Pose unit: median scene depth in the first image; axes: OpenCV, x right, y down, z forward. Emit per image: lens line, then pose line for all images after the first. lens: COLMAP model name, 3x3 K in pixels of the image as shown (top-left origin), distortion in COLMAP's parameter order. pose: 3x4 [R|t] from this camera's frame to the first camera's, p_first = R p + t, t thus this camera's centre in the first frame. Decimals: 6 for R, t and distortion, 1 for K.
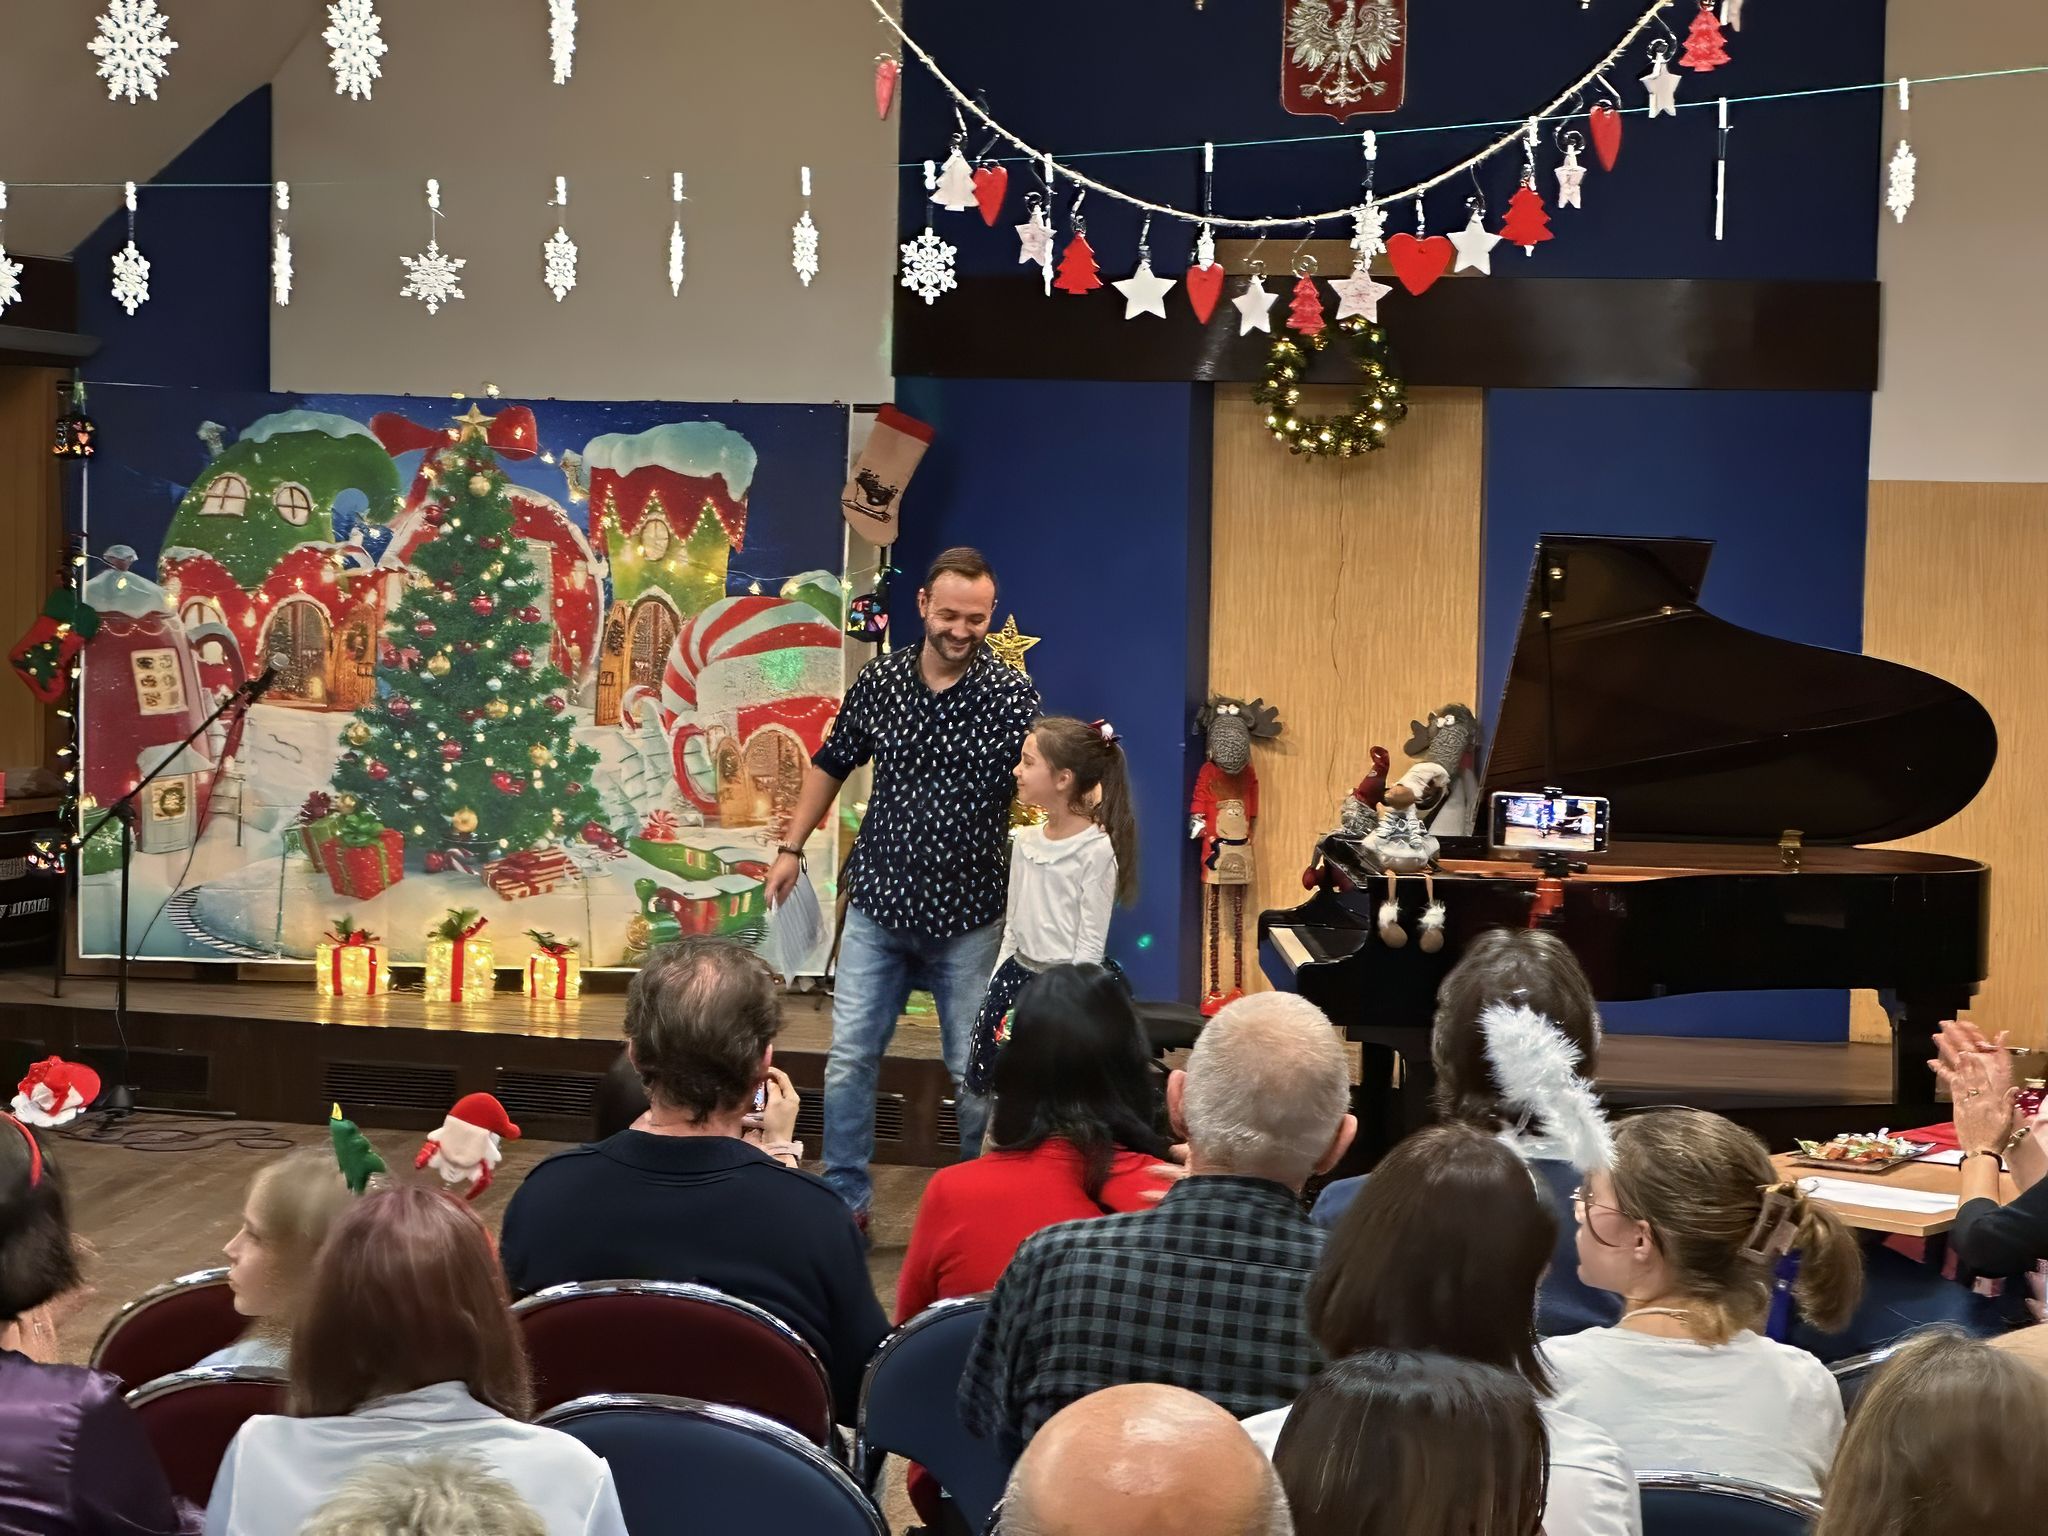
lens RADIAL K [[4582.3, 0, 988.2], [0, 4582.3, 756.9], [0, 0, 1]] dist [-0.450076, 10.440365]
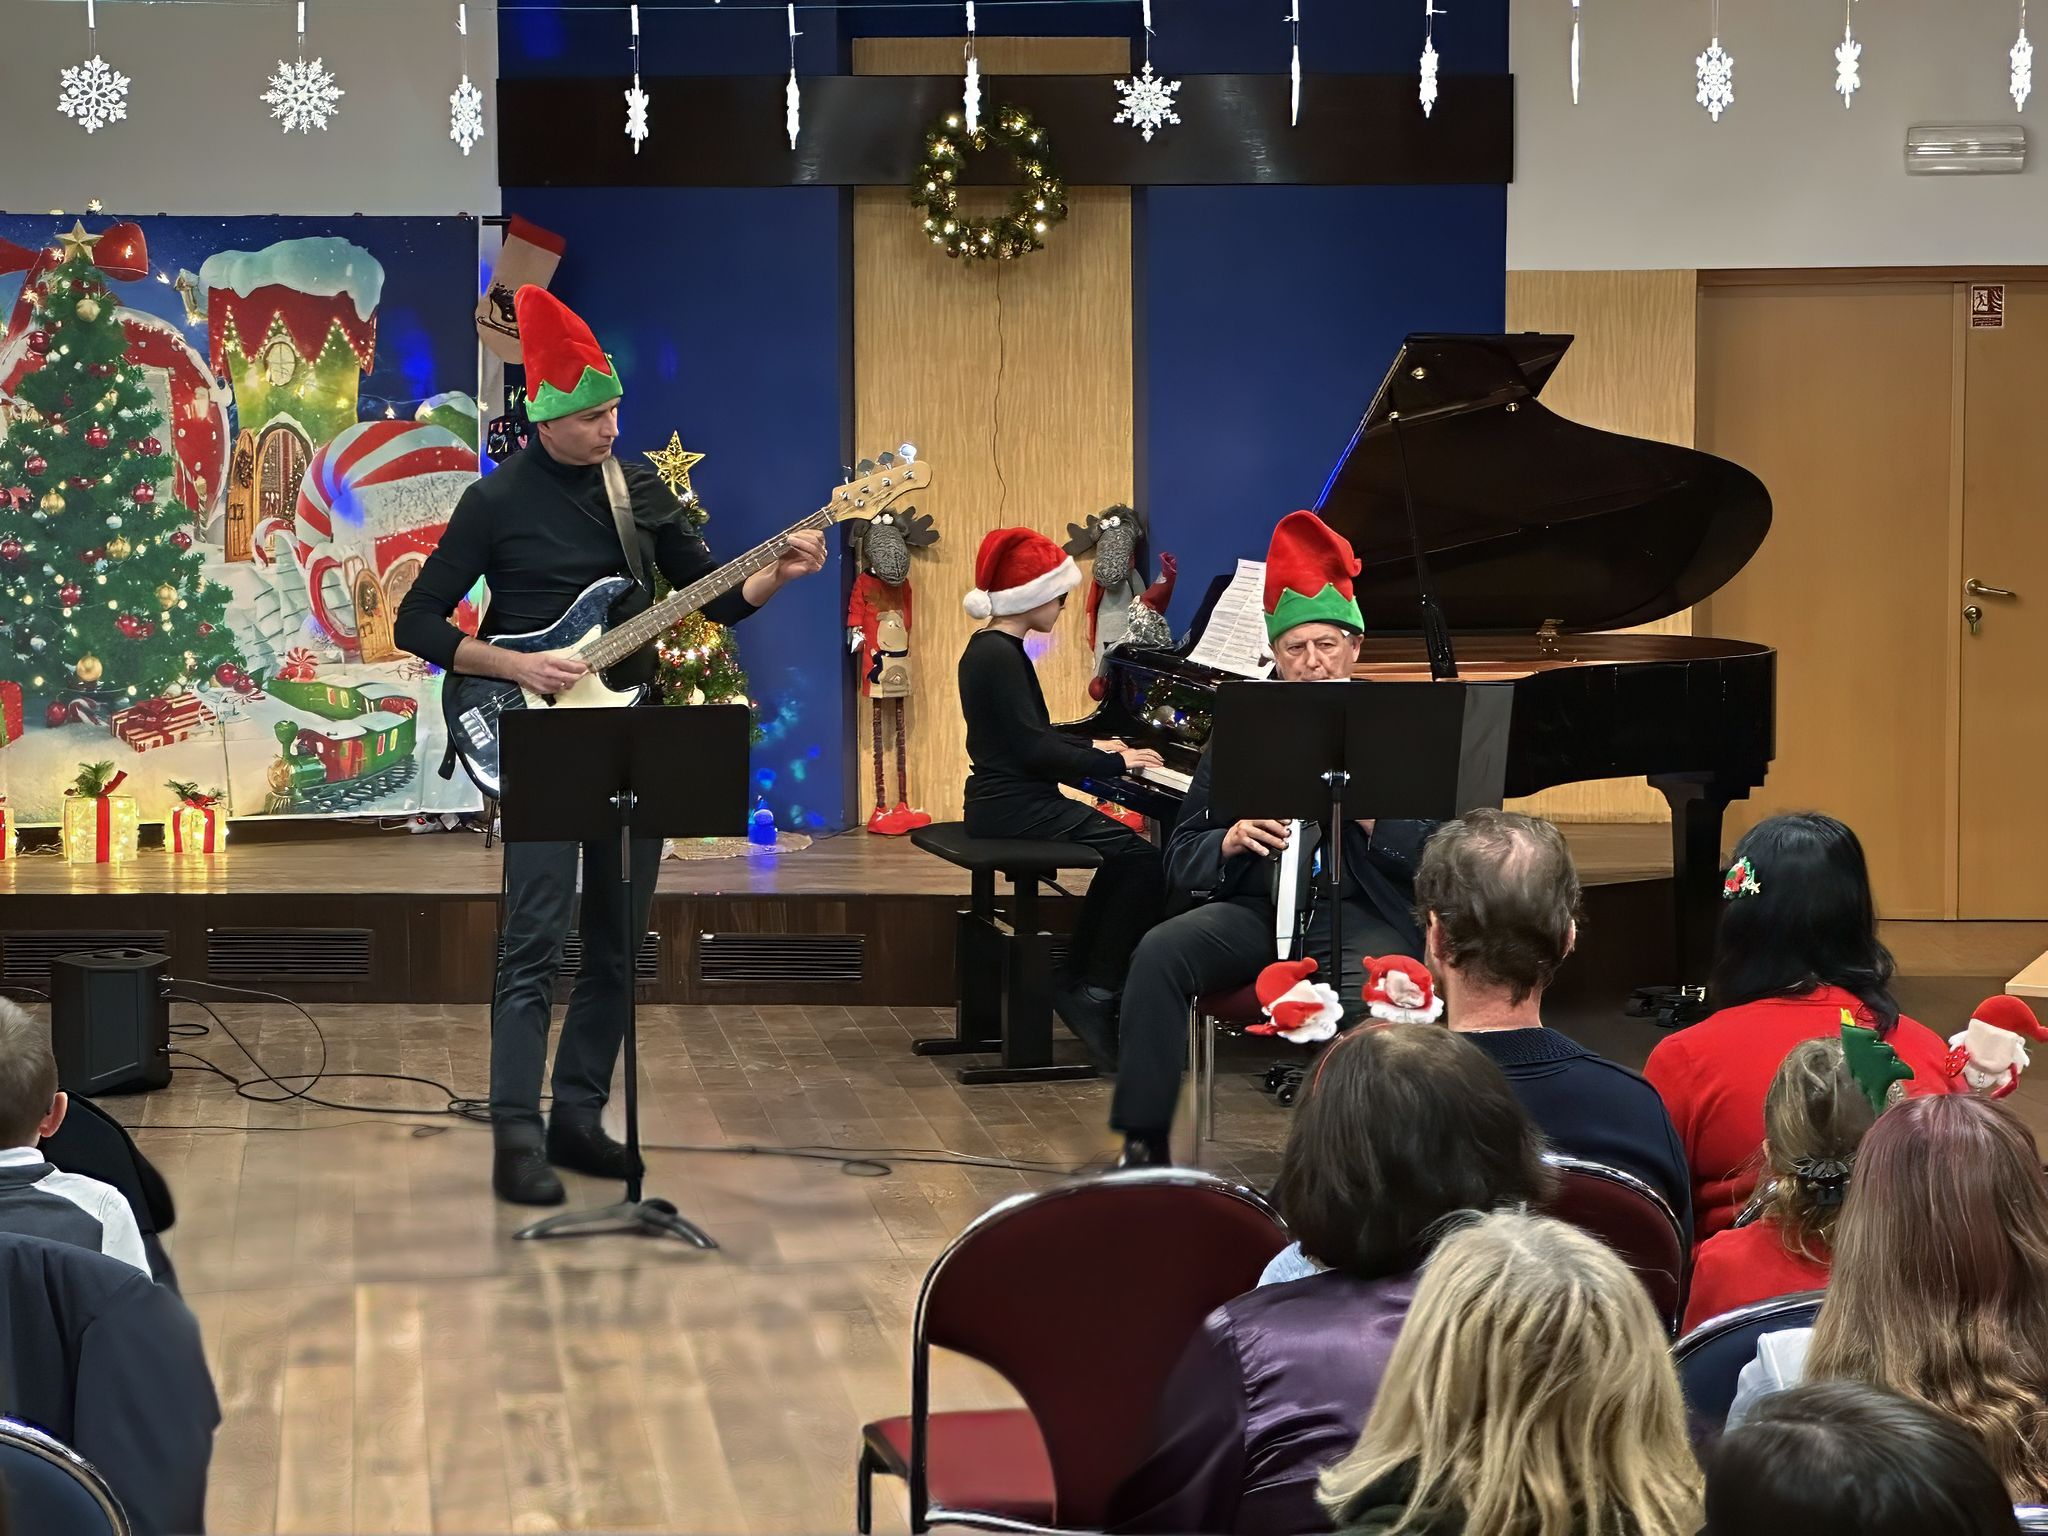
lens RADIAL K [[4560.3, 0, 973.7], [0, 4560.3, 696.8], [0, 0, 1]] dist [-0.037603, 3.959732]
pose [[0.968056, -0.047858, 0.246124, -0.170857], [0.039651, 0.998483, 0.038194, -0.009011], [-0.247578, -0.027215, 0.968486, 0.044255]]
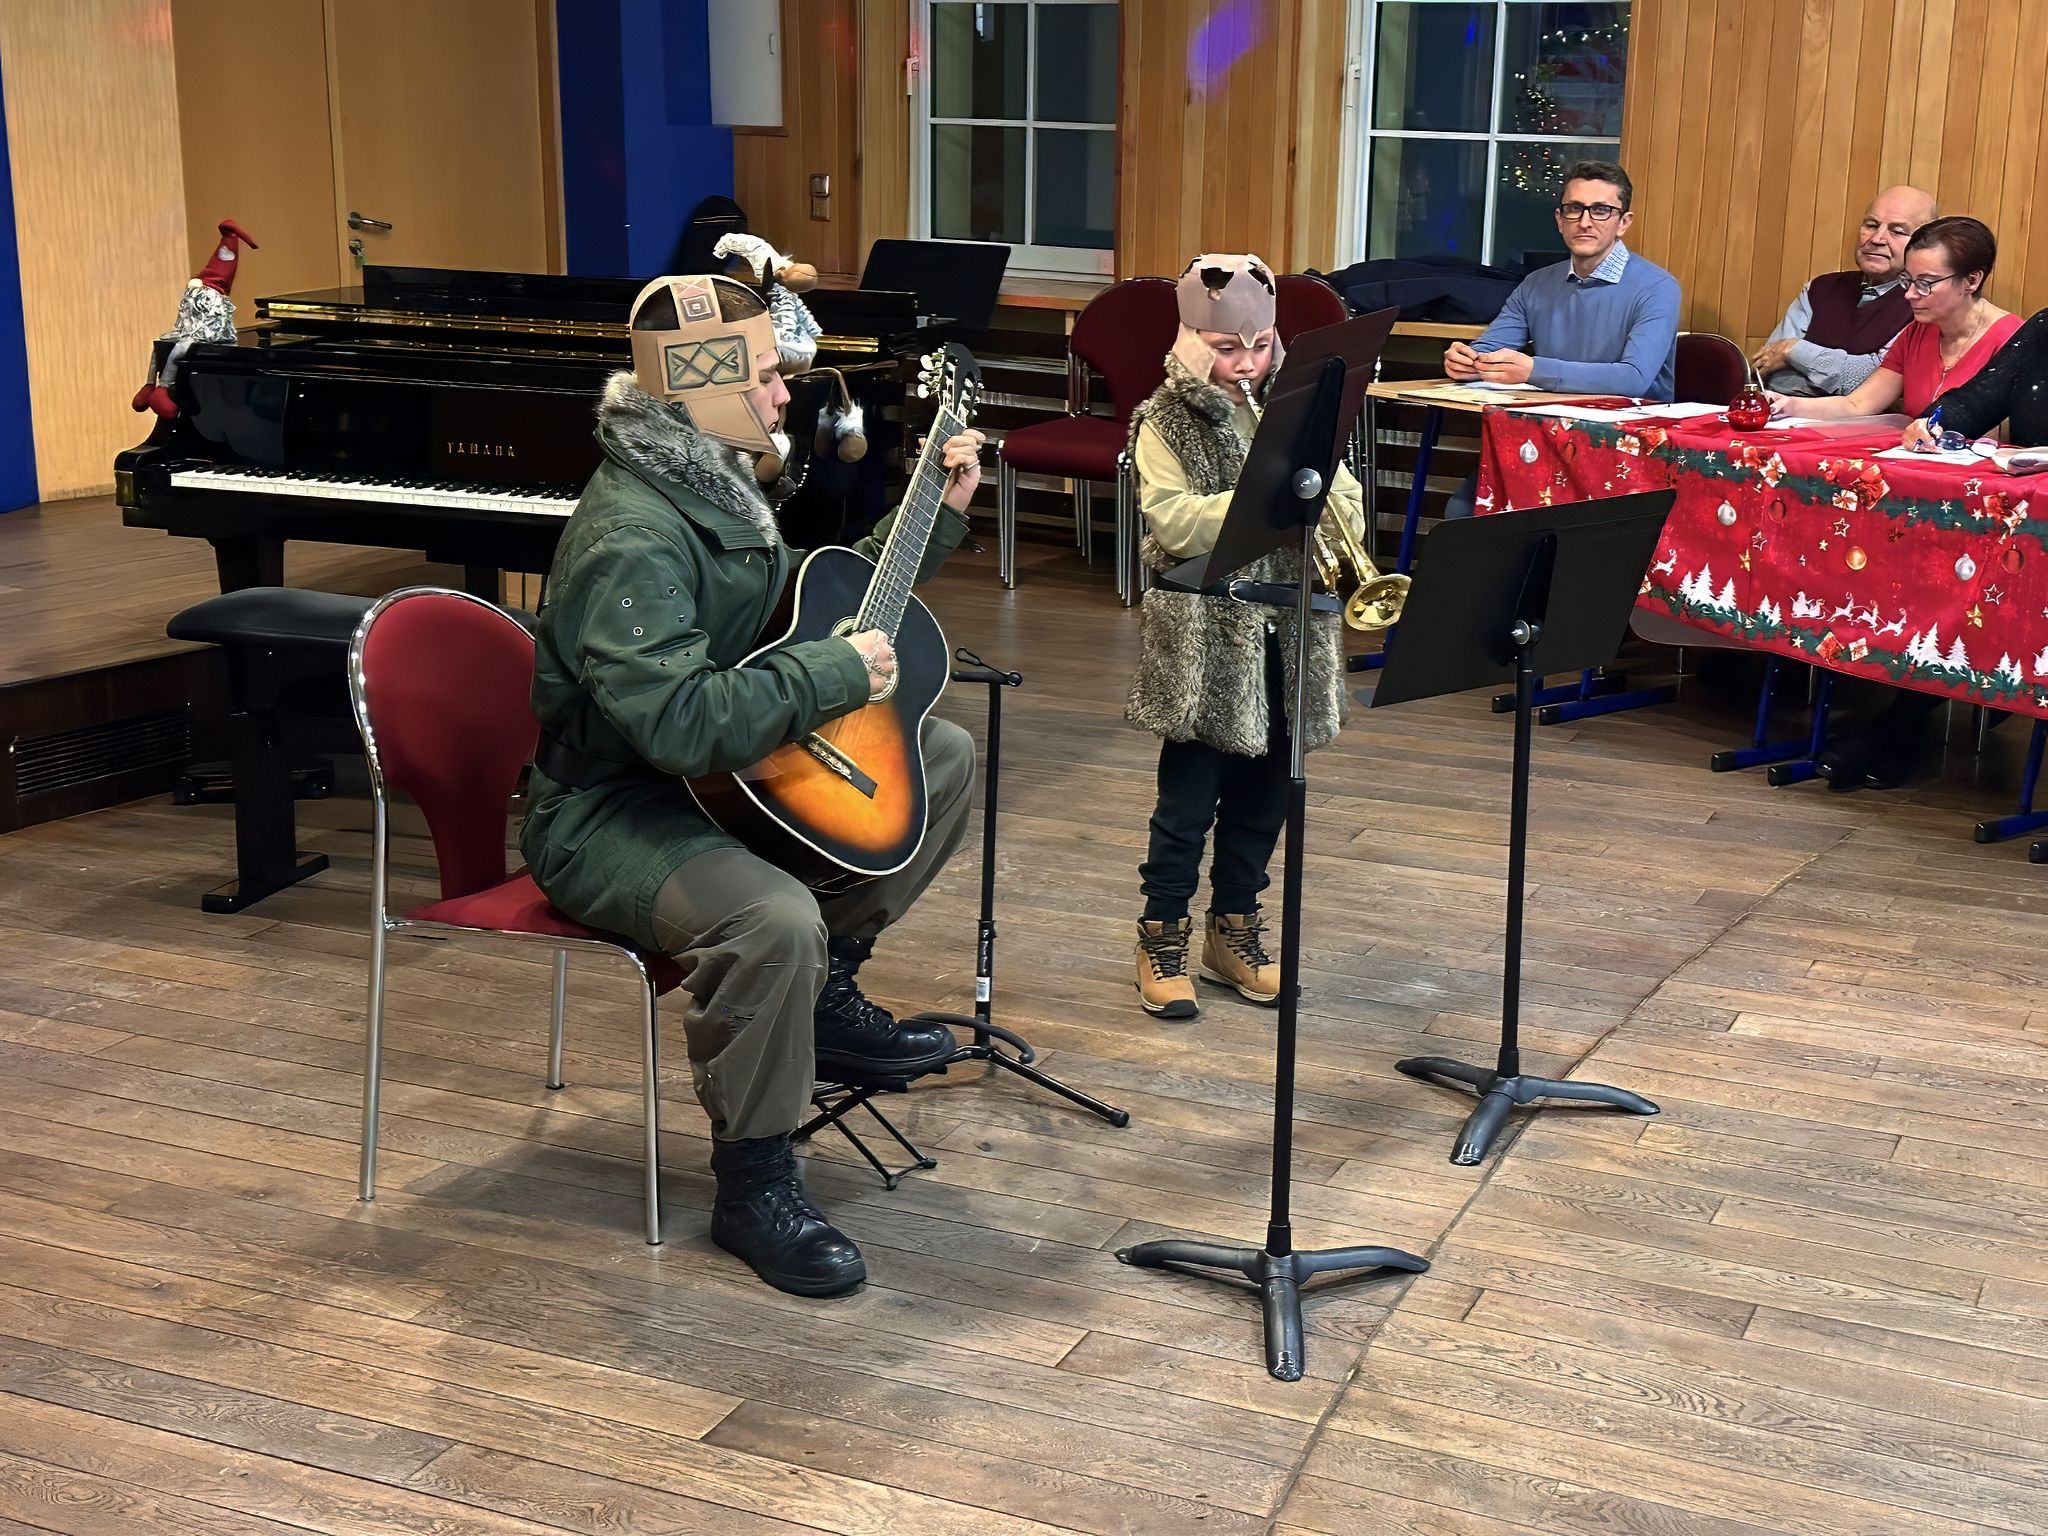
lens RADIAL K [[2810.1, 0, 1020.4], [0, 2810.1, 775.9], [0, 0, 1]] dist [0.199124, -0.424918]
pose [[0.304253, -0.265307, 0.914900, -0.293098], [0.047775, 0.963474, 0.263505, -0.027899], [-0.951392, -0.036463, 0.305815, 0.613831]]
